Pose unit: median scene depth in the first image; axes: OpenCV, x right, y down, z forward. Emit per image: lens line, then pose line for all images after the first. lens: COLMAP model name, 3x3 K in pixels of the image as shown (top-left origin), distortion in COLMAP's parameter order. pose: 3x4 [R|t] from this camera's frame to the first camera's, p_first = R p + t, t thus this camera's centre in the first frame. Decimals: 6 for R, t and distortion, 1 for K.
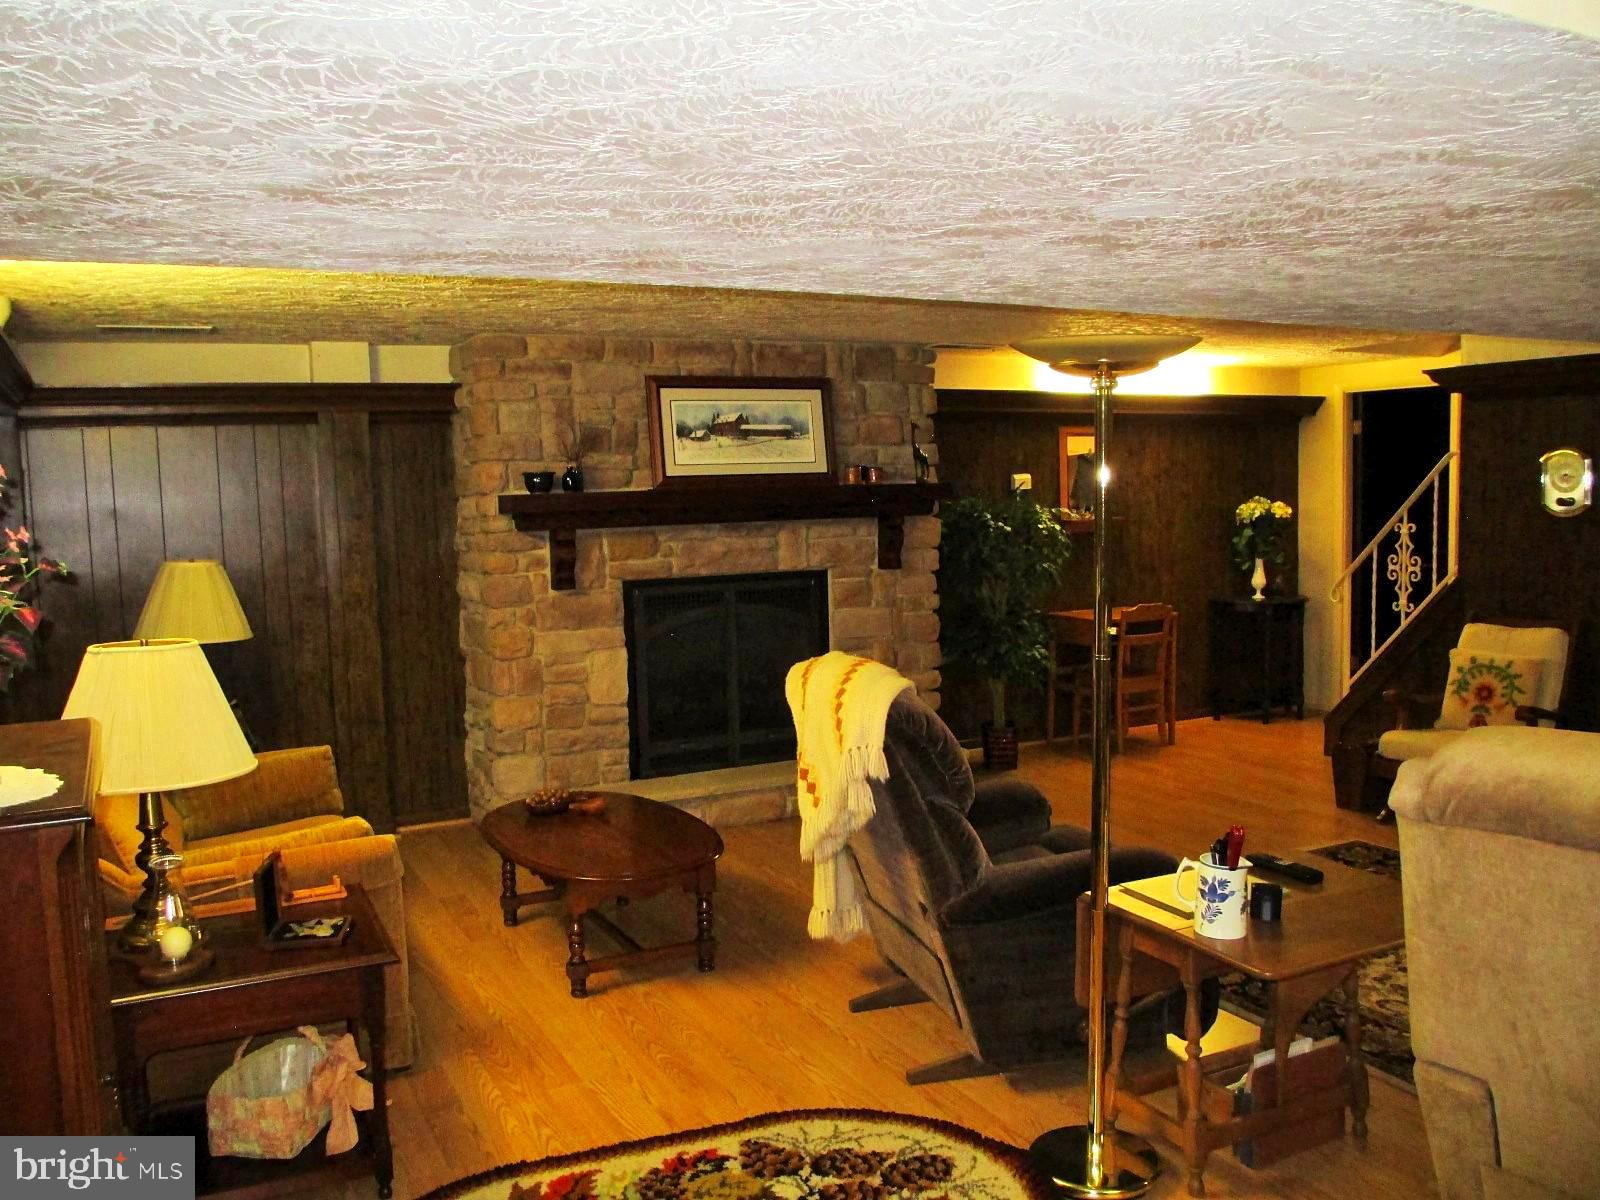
lens RADIAL K [[1328.2, 0, 800.6], [0, 1328.2, 598.2], [0, 0, 1]] dist [-0.045051, -0.006396]
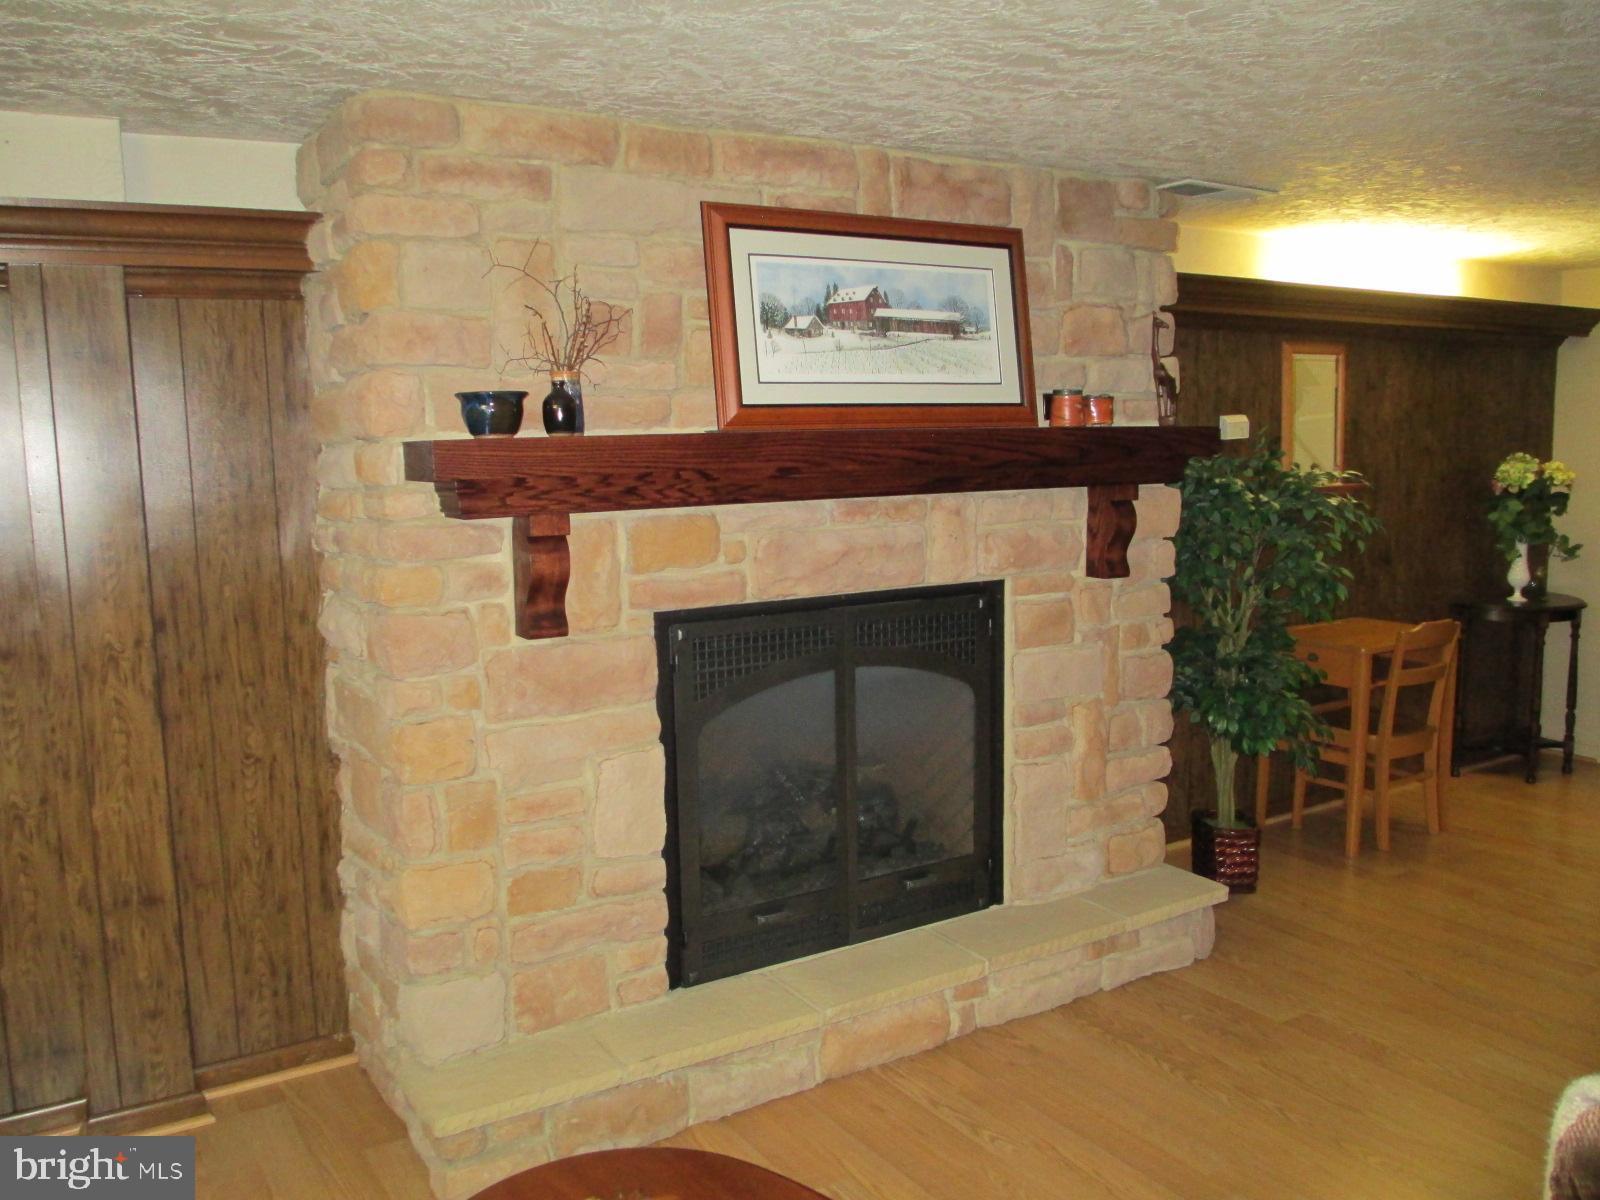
lens RADIAL K [[1311.2, 0, 800.0], [0, 1311.2, 600.0], [0, 0, 1]] dist [-0.075319, 0.074852]
pose [[0.995868, -0.006616, 0.090574, -0.121968], [0.003387, 0.999355, 0.035750, -0.035097], [-0.090752, -0.035296, 0.995248, 0.491733]]
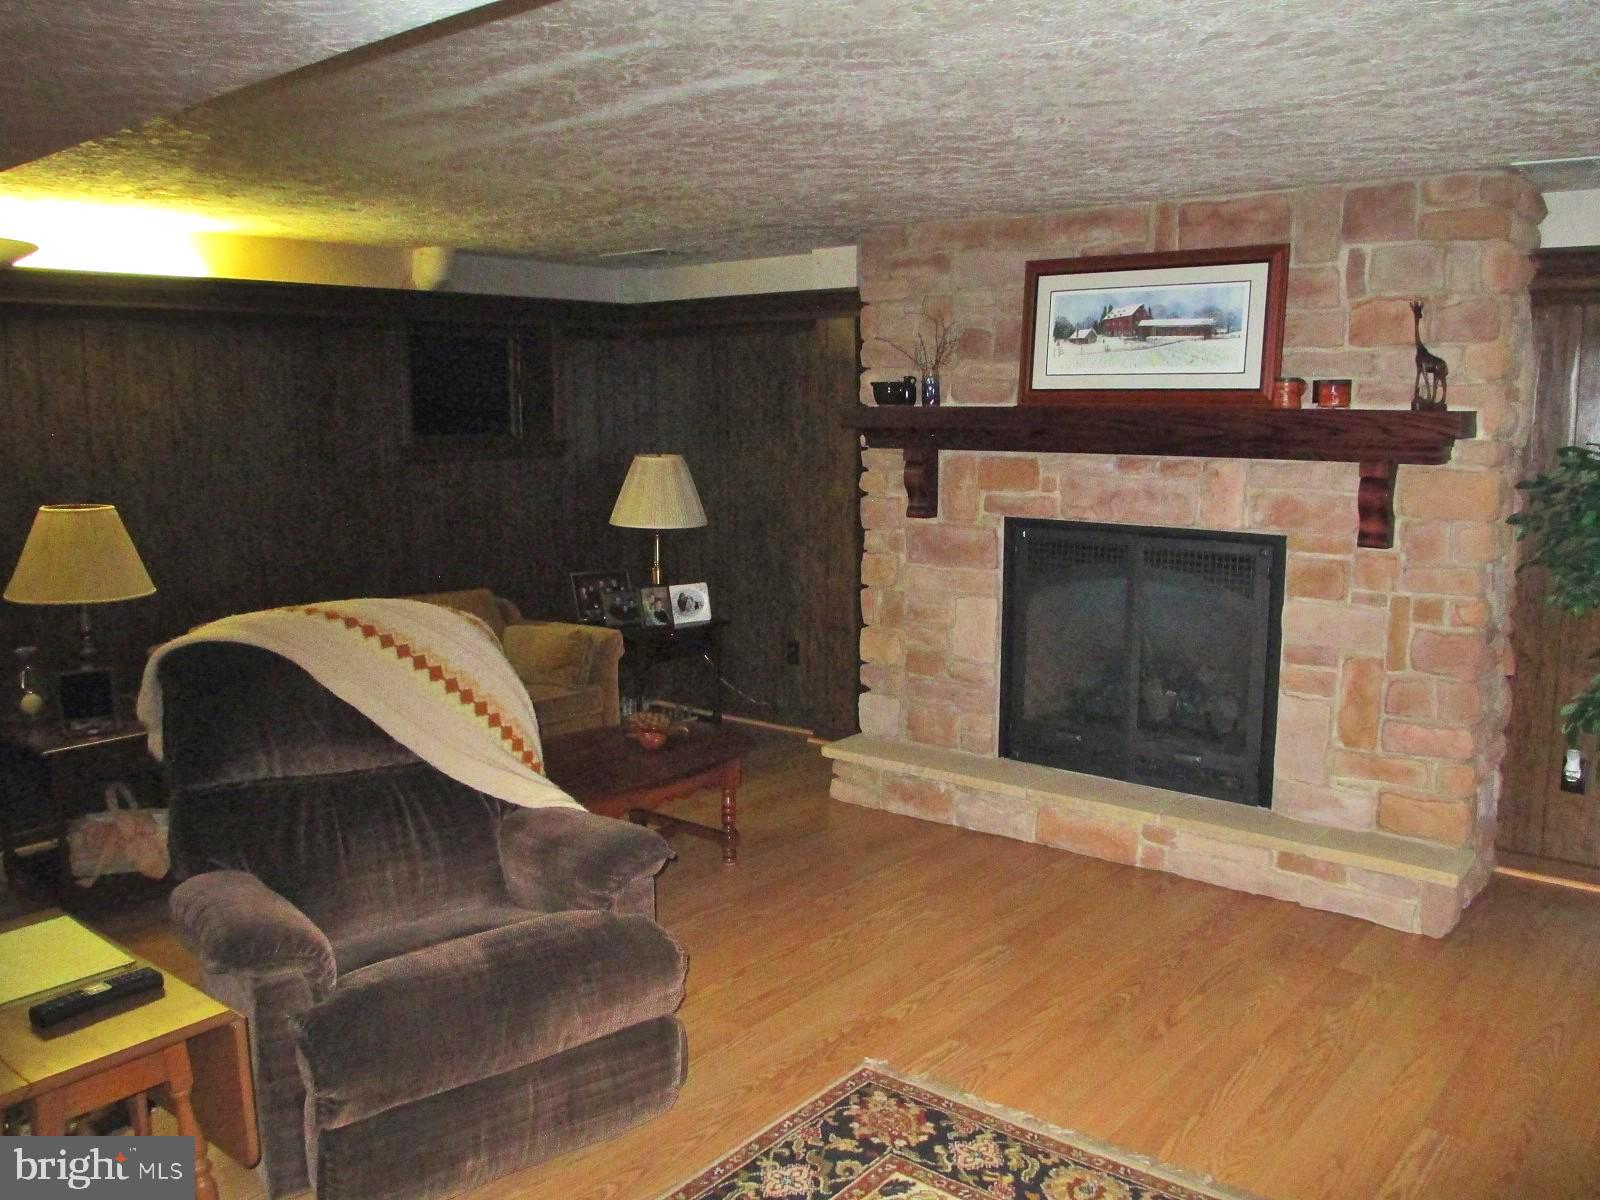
lens RADIAL K [[1335.1, 0, 797.5], [0, 1335.1, 594.4], [0, 0, 1]] dist [-0.084295, 0.077792]
pose [[0.404753, 0.155892, -0.901040, 0.555642], [-0.089336, 0.987389, 0.130701, -0.060936], [0.910052, 0.027594, 0.413575, 0.537642]]
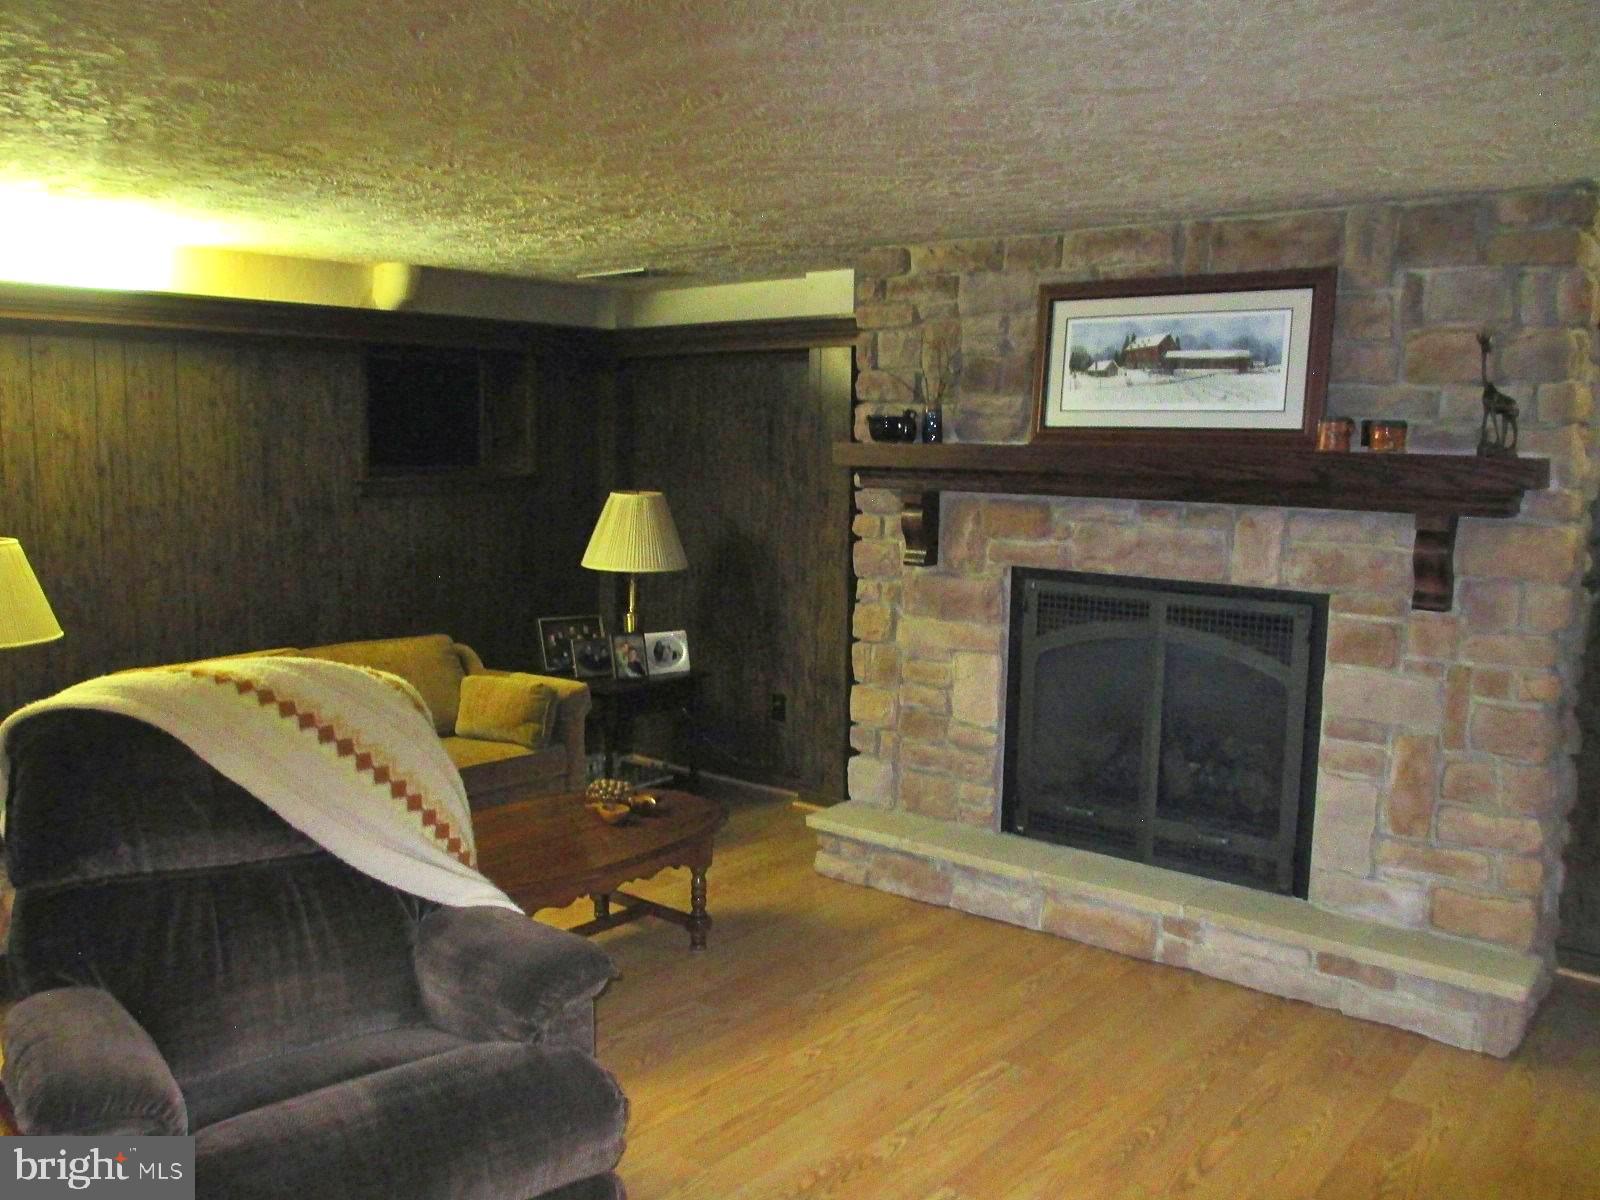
lens RADIAL K [[1335.1, 0, 797.5], [0, 1335.1, 594.4], [0, 0, 1]] dist [-0.084295, 0.077792]
pose [[0.404125, 0.138364, -0.904178, 0.486011], [-0.105469, 0.988949, 0.104196, -0.061800], [0.908603, 0.053254, 0.414252, 0.576357]]
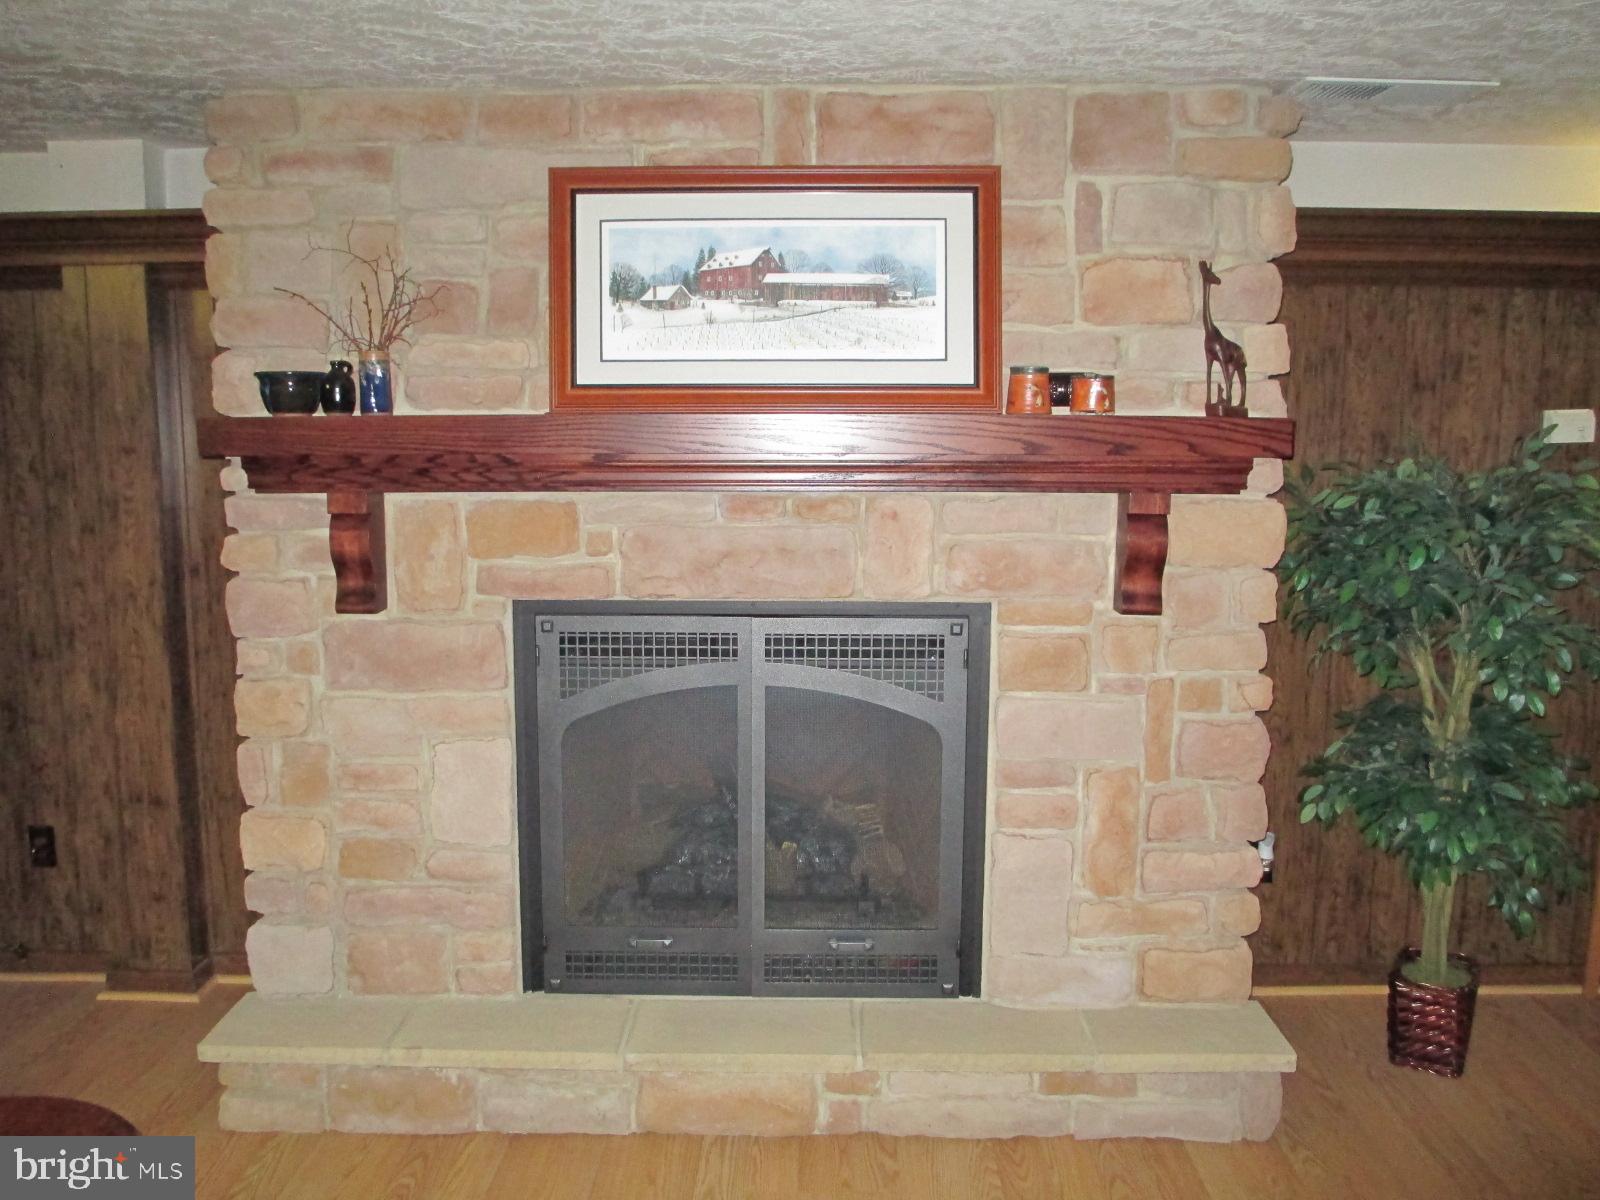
lens RADIAL K [[1335.1, 0, 797.5], [0, 1335.1, 594.4], [0, 0, 1]] dist [-0.084295, 0.077792]
pose [[0.884500, 0.086331, -0.458483, 0.180437], [-0.063464, 0.995860, 0.065082, -0.052930], [0.462203, -0.028468, 0.886317, 0.606853]]
